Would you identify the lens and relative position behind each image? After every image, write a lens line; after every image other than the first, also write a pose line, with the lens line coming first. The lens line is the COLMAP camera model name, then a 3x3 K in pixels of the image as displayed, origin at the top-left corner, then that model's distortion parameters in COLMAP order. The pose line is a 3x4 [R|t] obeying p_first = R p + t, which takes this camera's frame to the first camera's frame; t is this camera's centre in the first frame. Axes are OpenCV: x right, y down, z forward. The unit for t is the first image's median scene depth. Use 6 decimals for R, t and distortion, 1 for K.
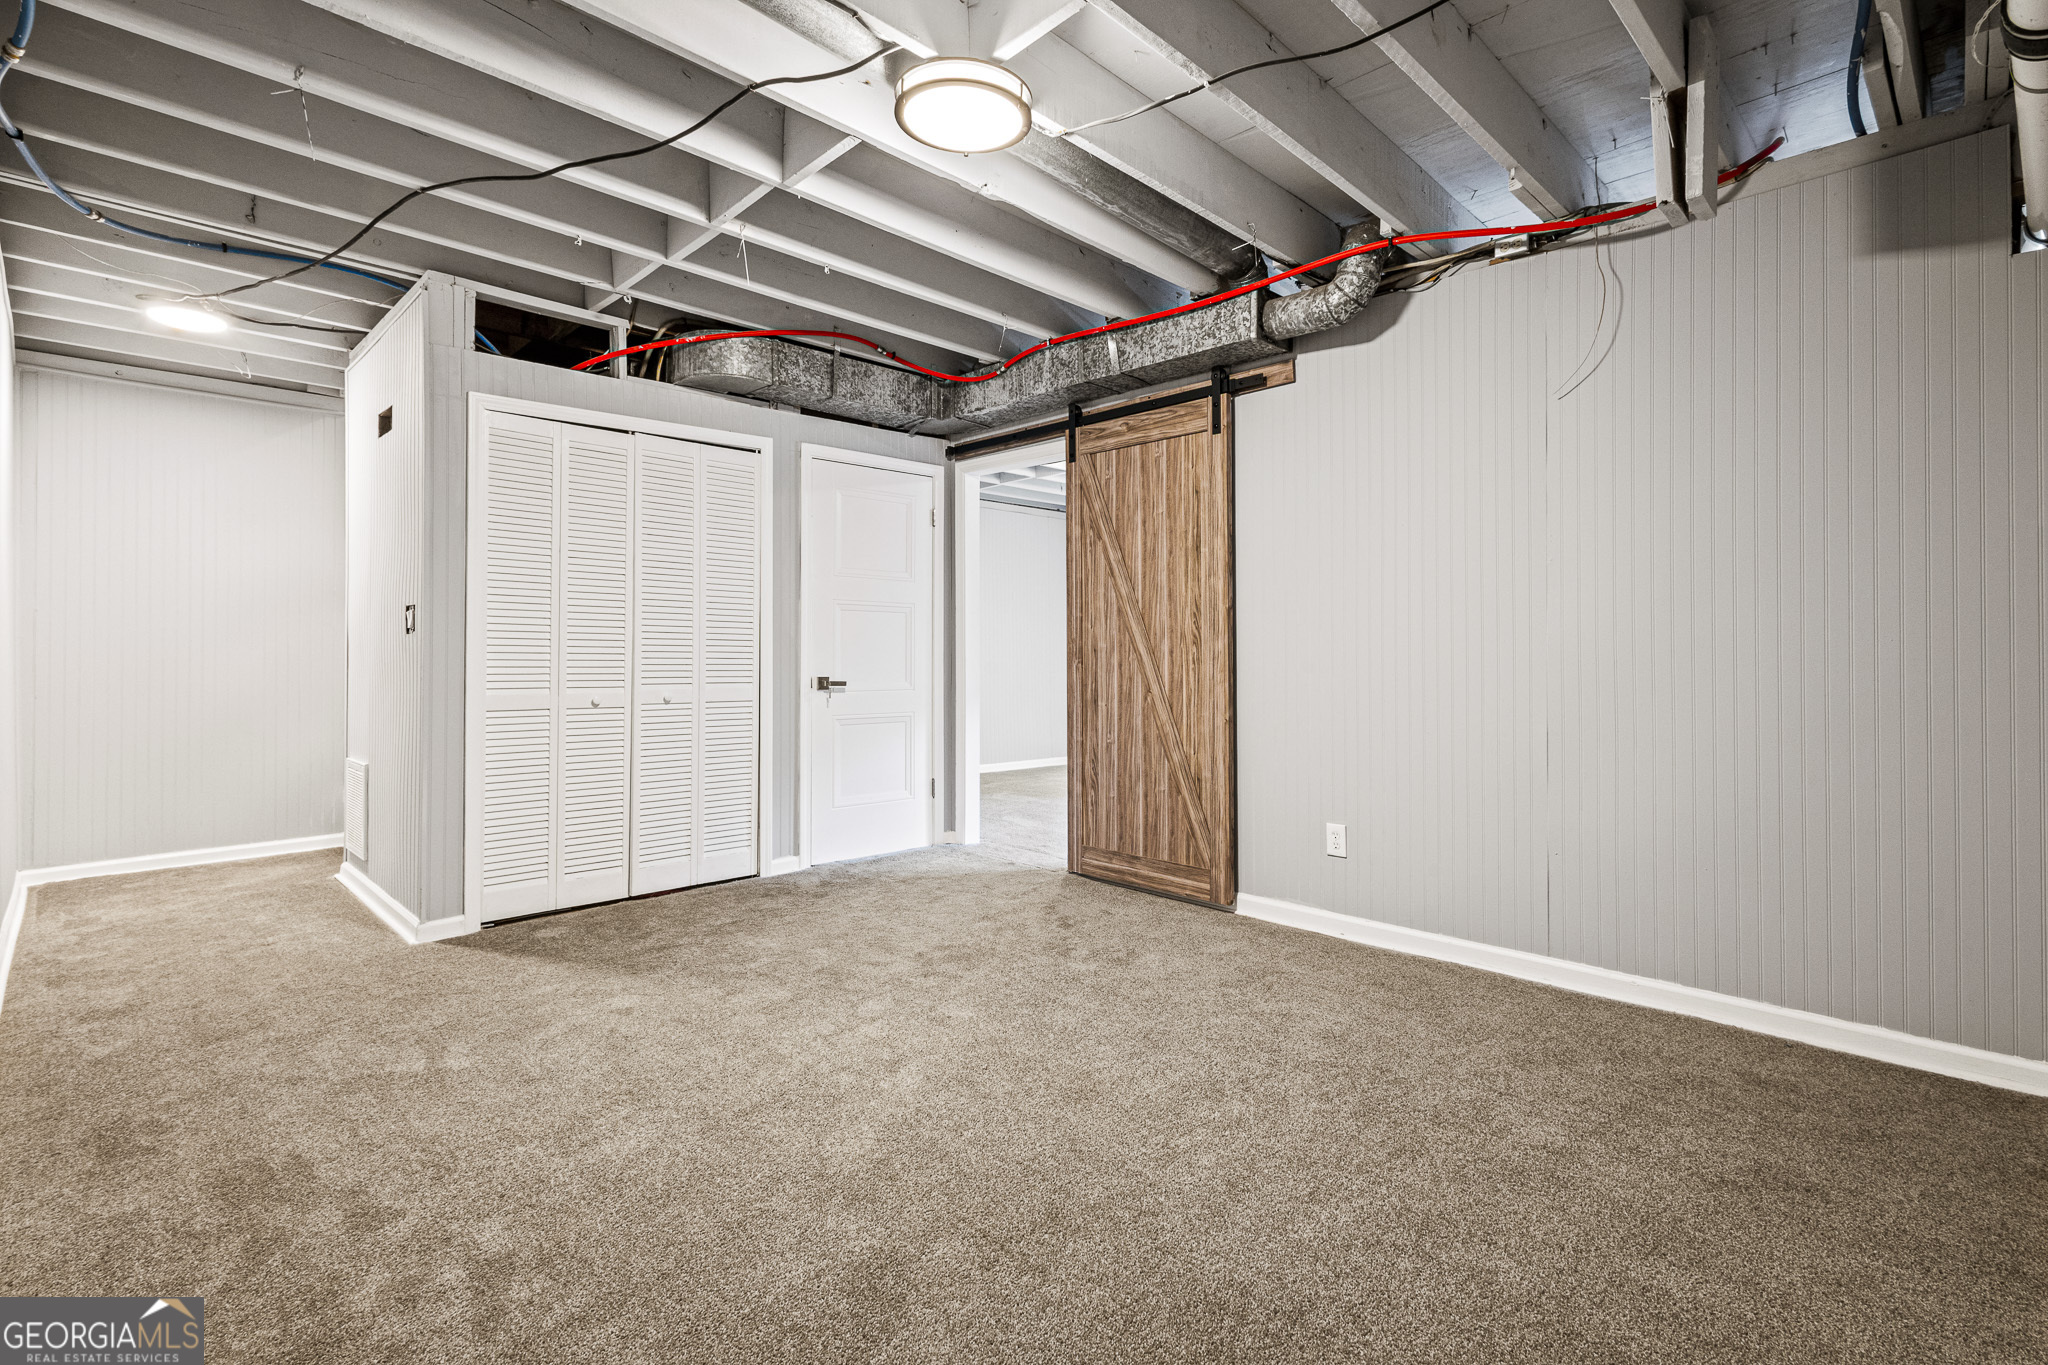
lens RADIAL K [[963.4, 0, 1022.4], [0, 963.4, 649.7], [0, 0, 1]] dist [0.000497, 0.000007]
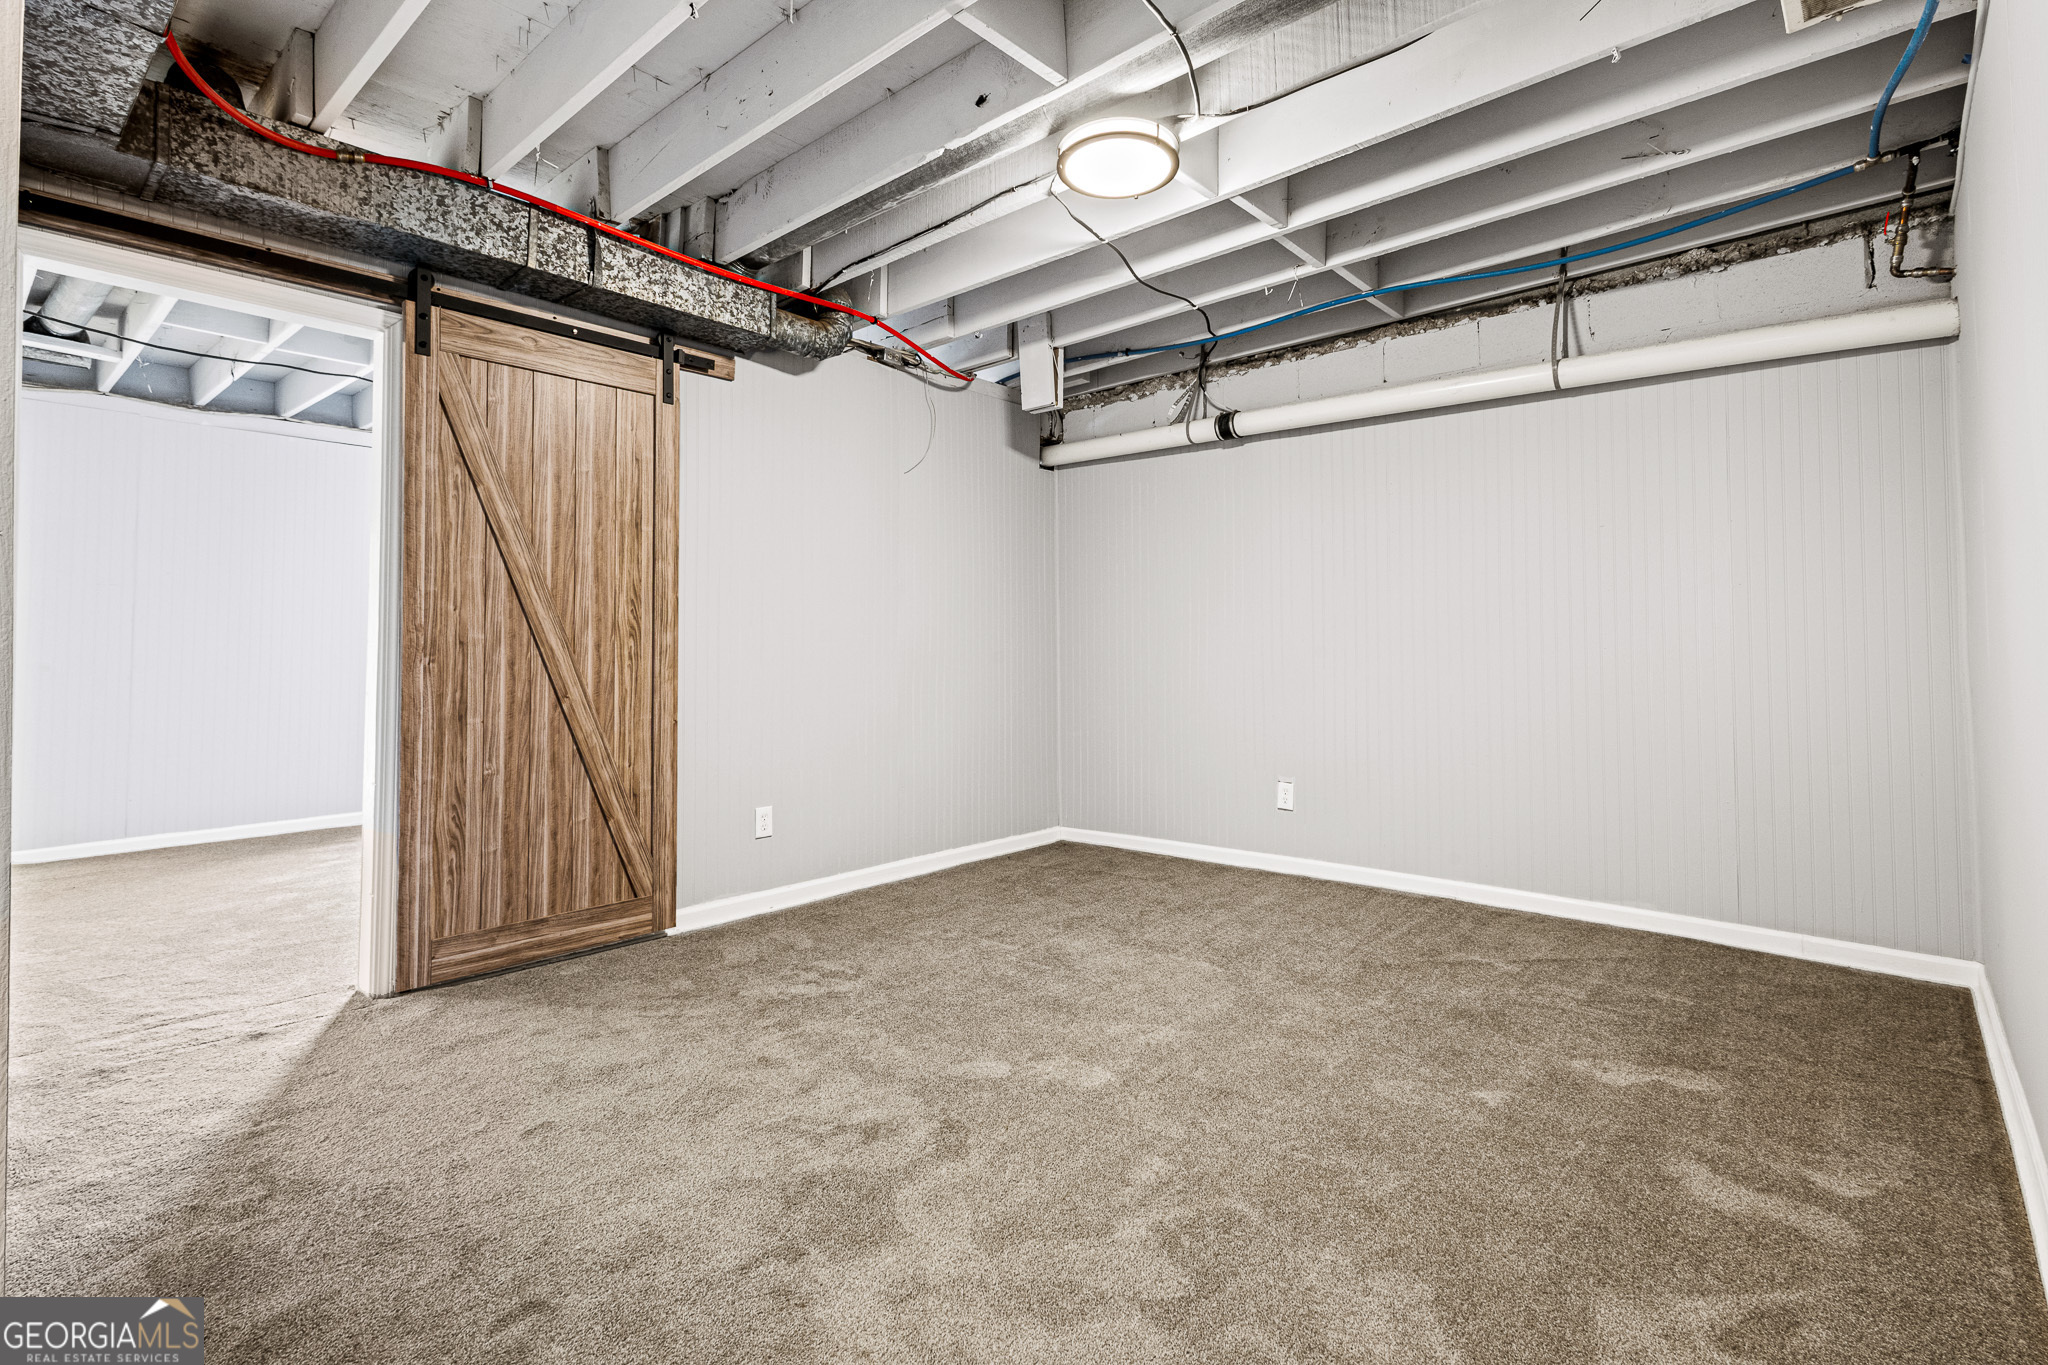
lens RADIAL K [[977.6, 0, 1022.7], [0, 977.6, 615.7], [0, 0, 1]] dist [-0.000017, -0.000081]
pose [[-0.085406, 0.037613, 0.995636, -0.683336], [0.001578, 0.999291, -0.037616, 0.008489], [-0.996345, -0.001642, -0.085405, 0.699648]]
